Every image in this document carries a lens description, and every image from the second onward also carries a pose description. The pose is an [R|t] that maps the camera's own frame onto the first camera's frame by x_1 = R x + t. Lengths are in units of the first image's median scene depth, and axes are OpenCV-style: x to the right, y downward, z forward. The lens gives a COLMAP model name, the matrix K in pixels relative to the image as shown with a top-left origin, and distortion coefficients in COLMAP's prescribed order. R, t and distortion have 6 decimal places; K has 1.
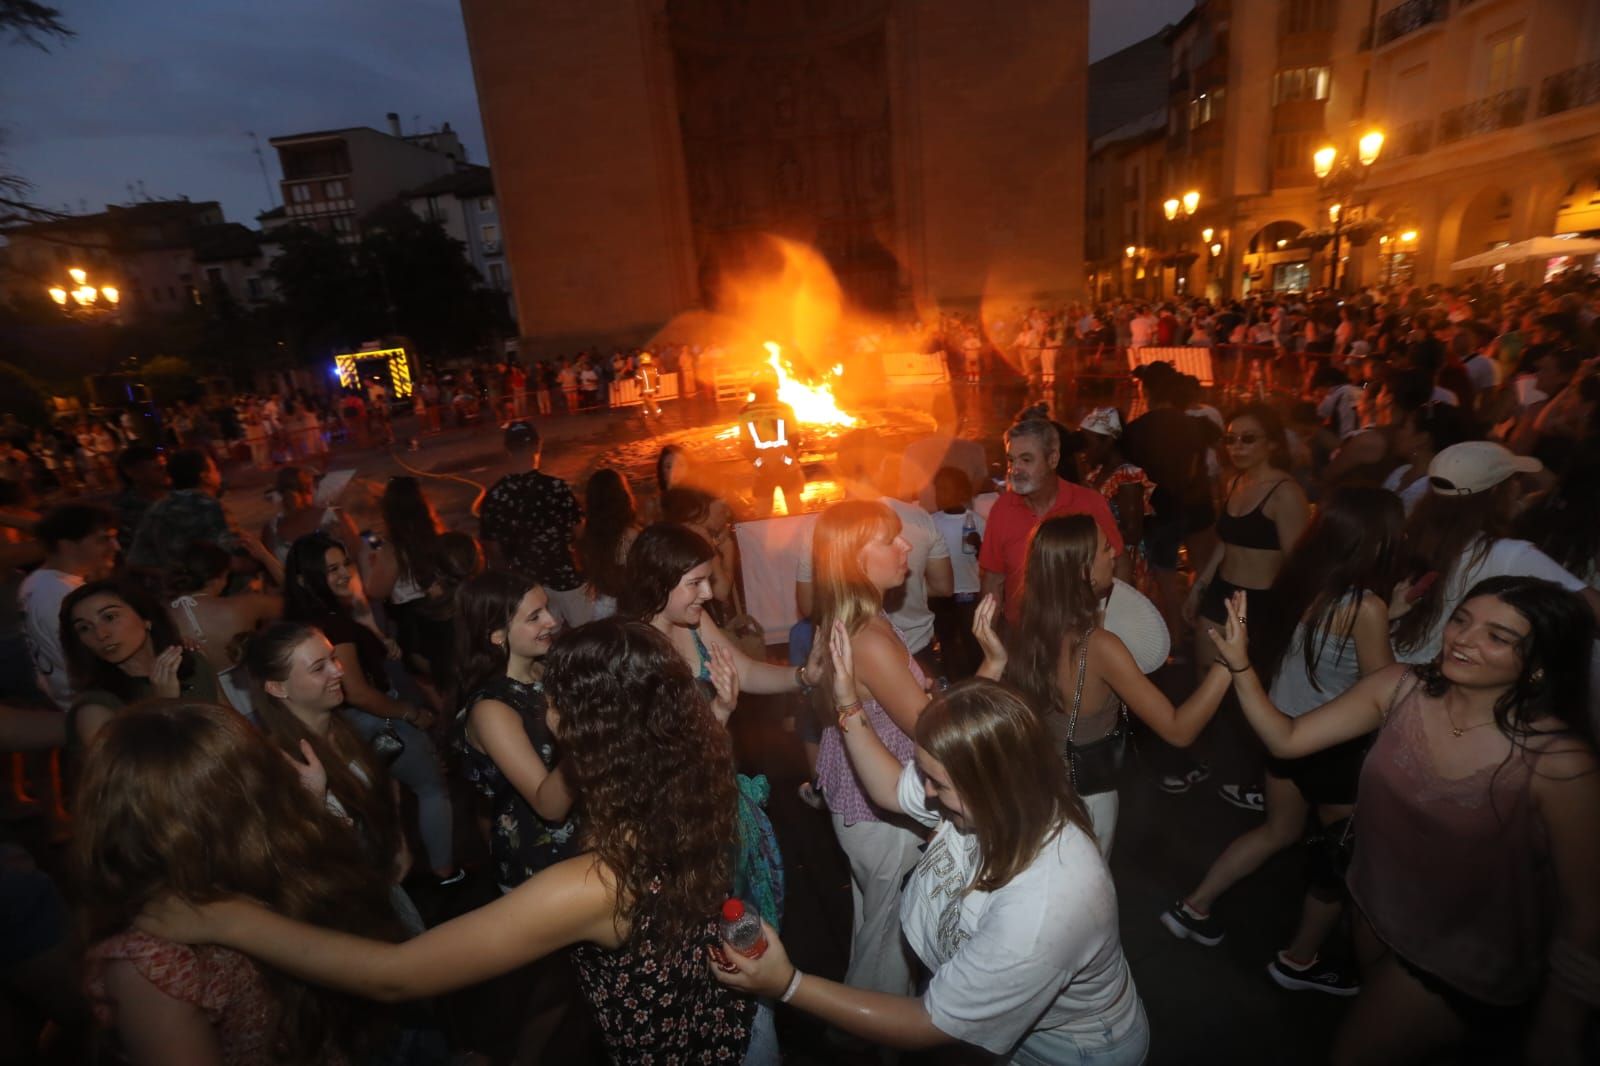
lens RADIAL K [[755.1, 0, 800.0], [0, 755.1, 533.0], [0, 0, 1]] dist [-0.056657, 0.026756]
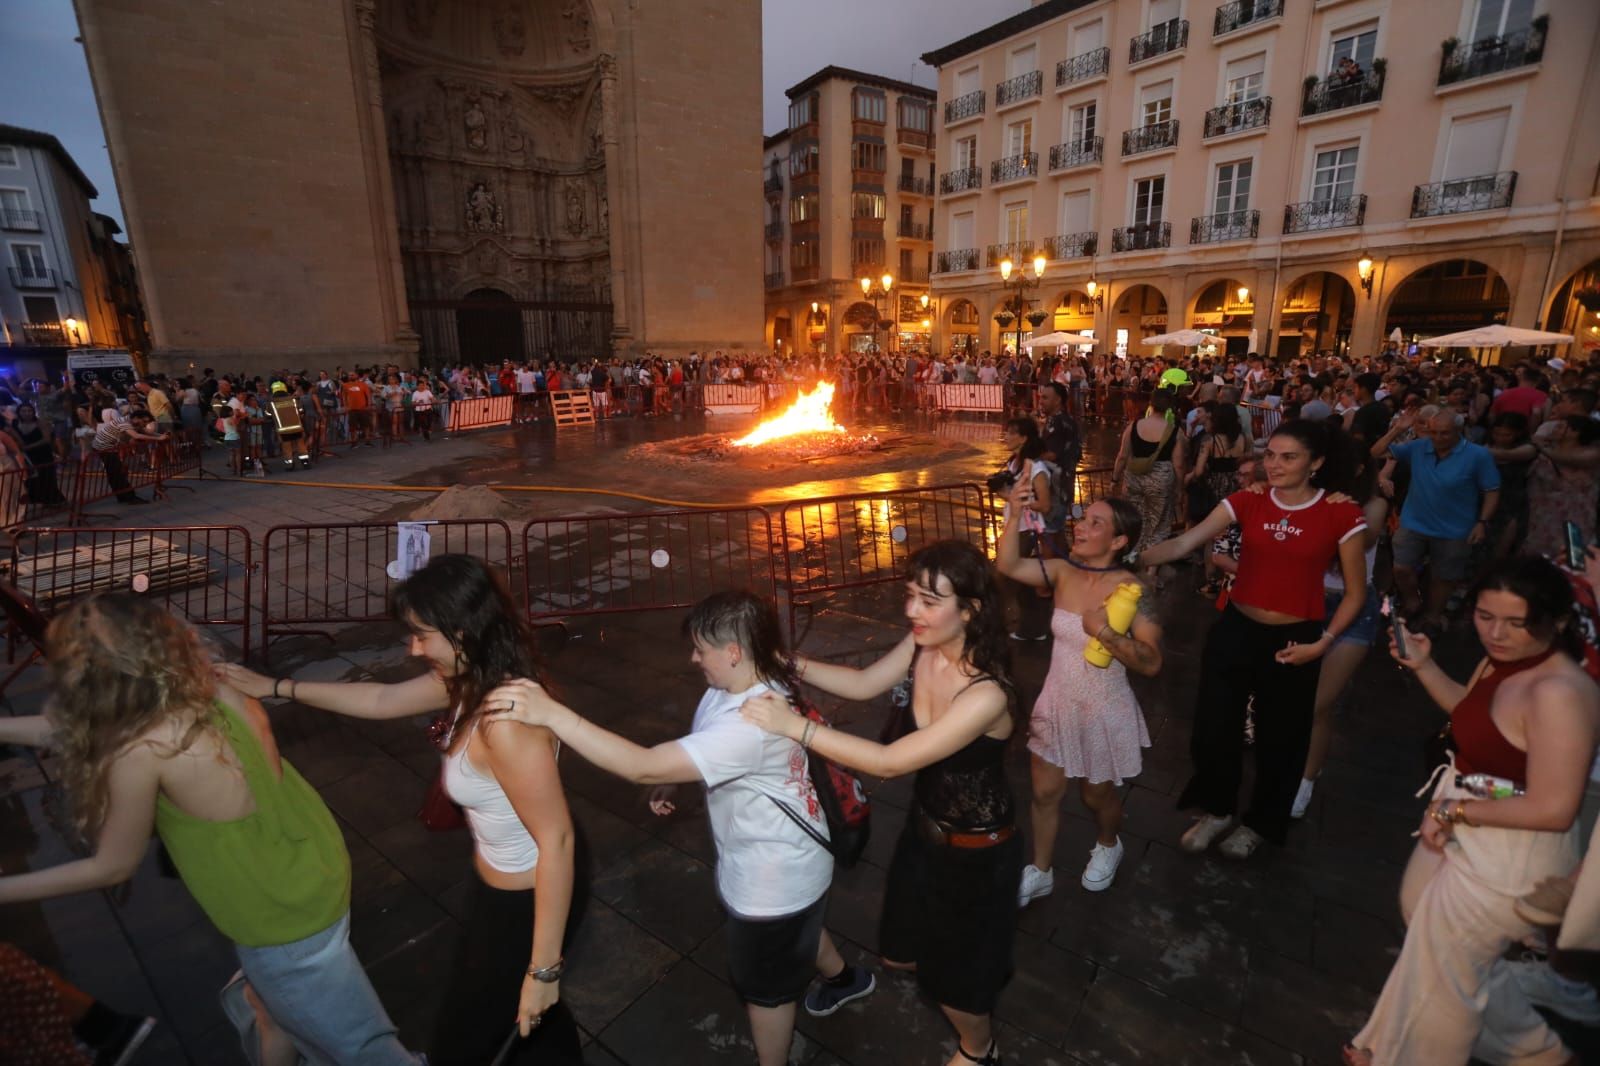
lens RADIAL K [[745.0, 0, 796.7], [0, 745.0, 537.2], [0, 0, 1]] dist [-0.067068, 0.032963]
pose [[0.795869, -0.074456, 0.600874, -0.274018], [0.109645, 0.993725, -0.022091, 0.014025], [-0.595459, 0.083464, 0.799039, 0.040218]]
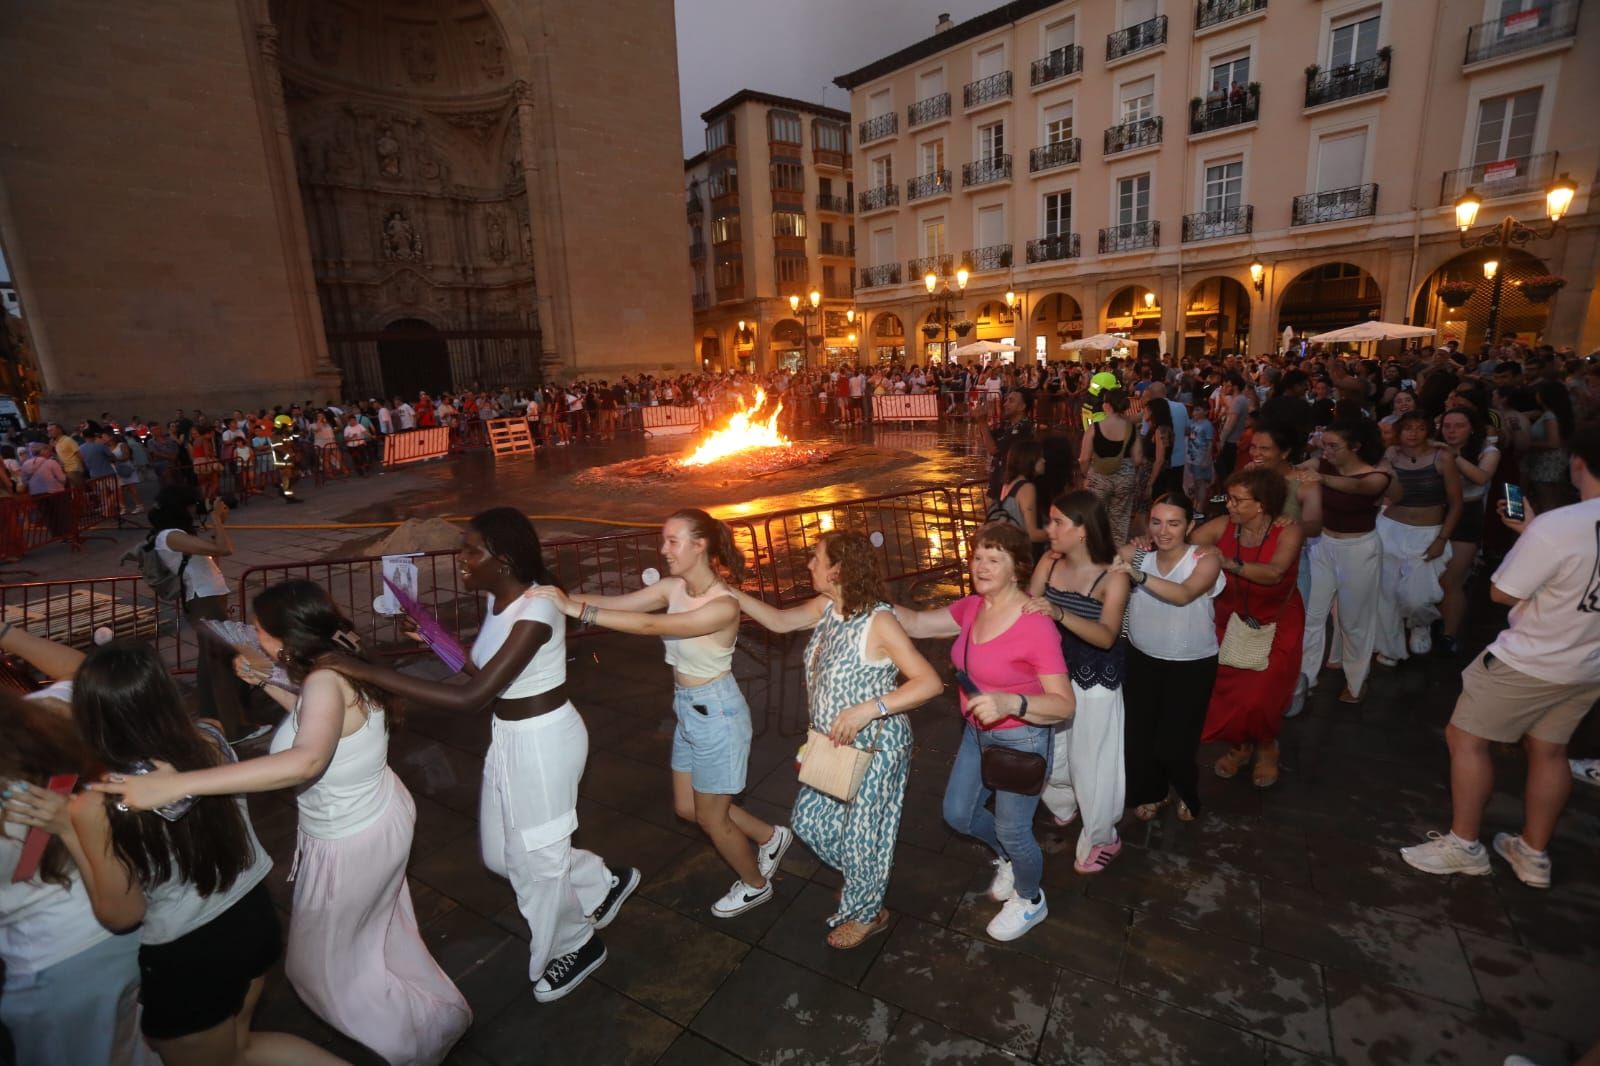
lens RADIAL K [[746.0, 0, 798.1], [0, 746.0, 537.8], [0, 0, 1]] dist [-0.080833, 0.046499]
pose [[0.731992, -0.107274, 0.672815, -0.287178], [0.172197, 0.984595, -0.030358, 0.013938], [-0.659193, 0.138078, 0.739188, 0.043755]]
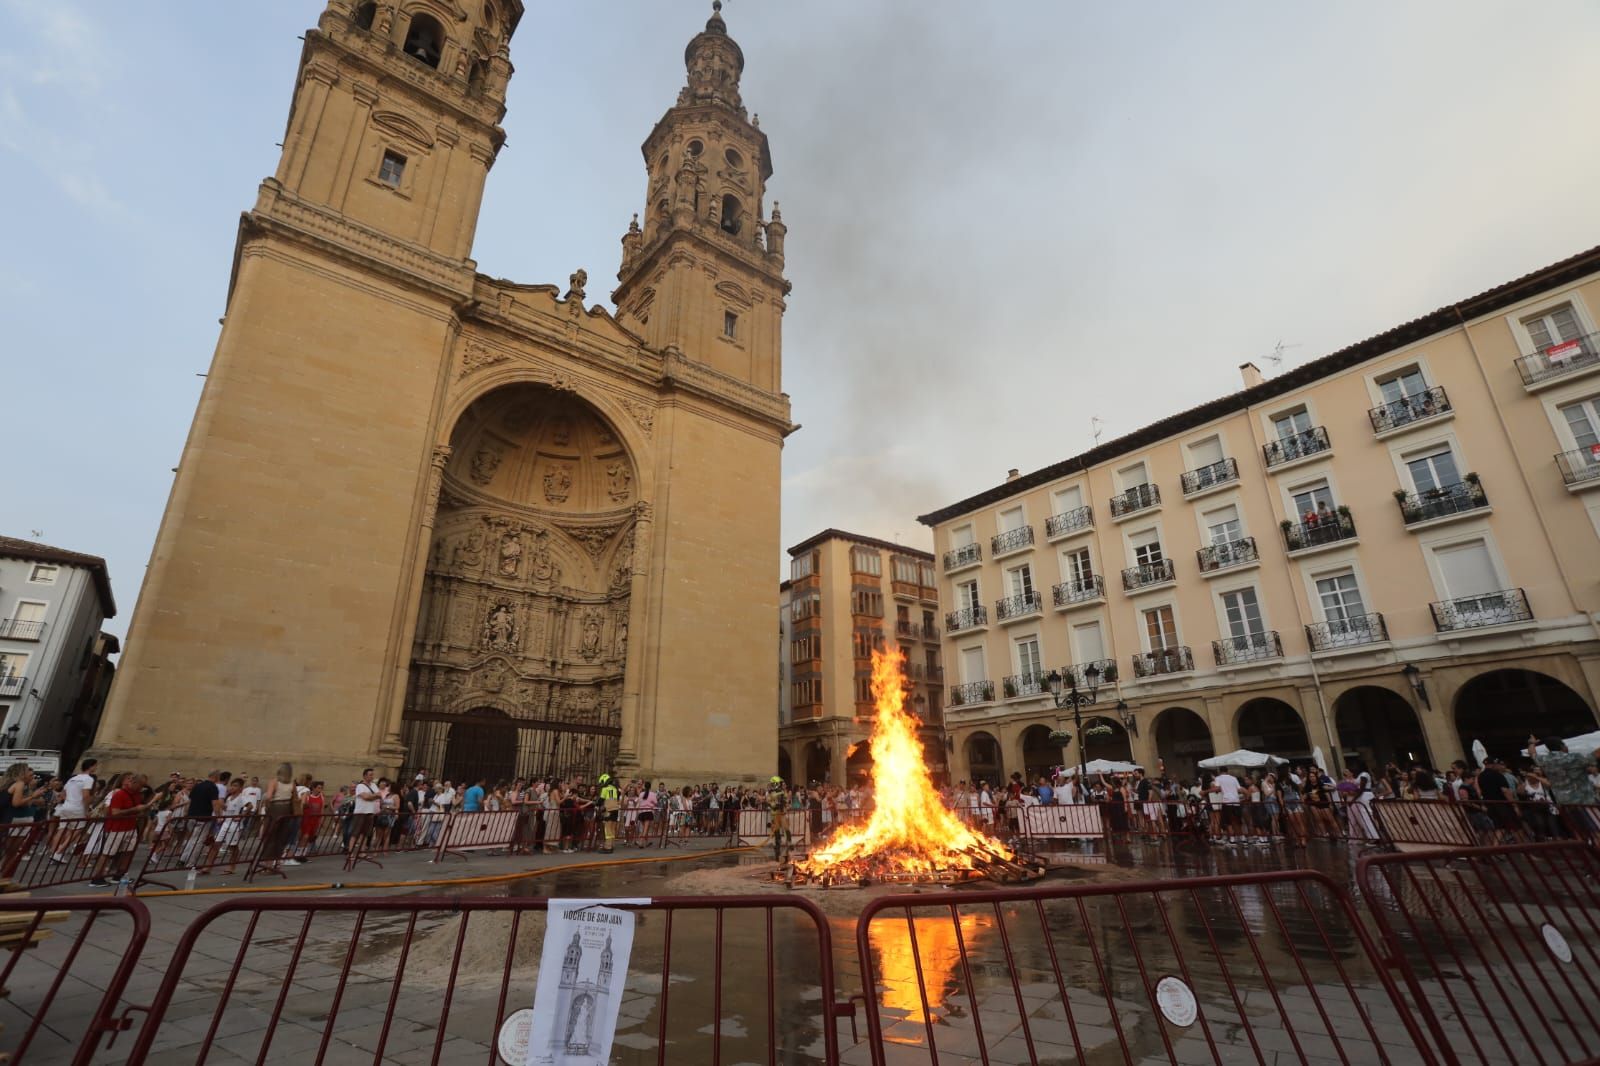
lens RADIAL K [[740.2, 0, 790.6], [0, 740.2, 531.7], [0, 0, 1]] dist [-0.075668, 0.035760]
pose [[0.770715, 0.297385, 0.563524, -0.276136], [0.114793, 0.805129, -0.581885, 0.012667], [-0.626754, 0.513157, 0.586387, 0.150626]]
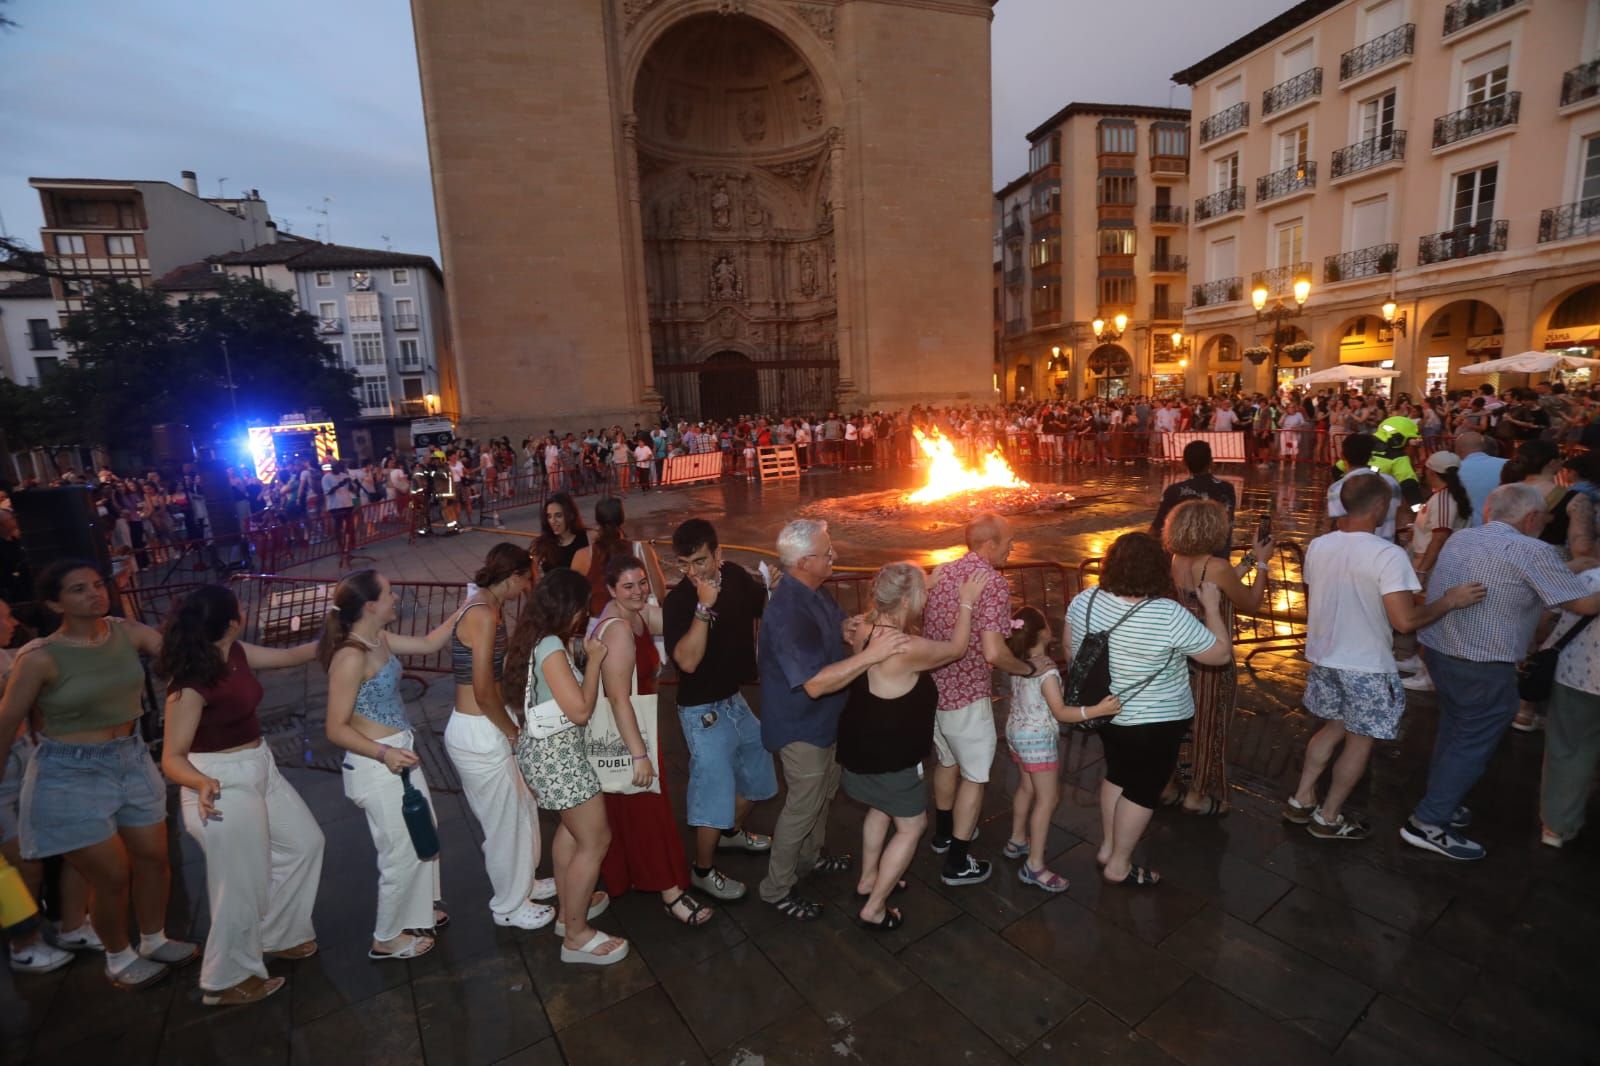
lens RADIAL K [[741.3, 0, 796.5], [0, 741.3, 533.6], [0, 0, 1]] dist [-0.060171, 0.027042]
pose [[0.953814, -0.015446, 0.300001, -0.222923], [0.053004, 0.991662, -0.117464, 0.010316], [-0.295685, 0.127940, 0.946679, 0.031197]]
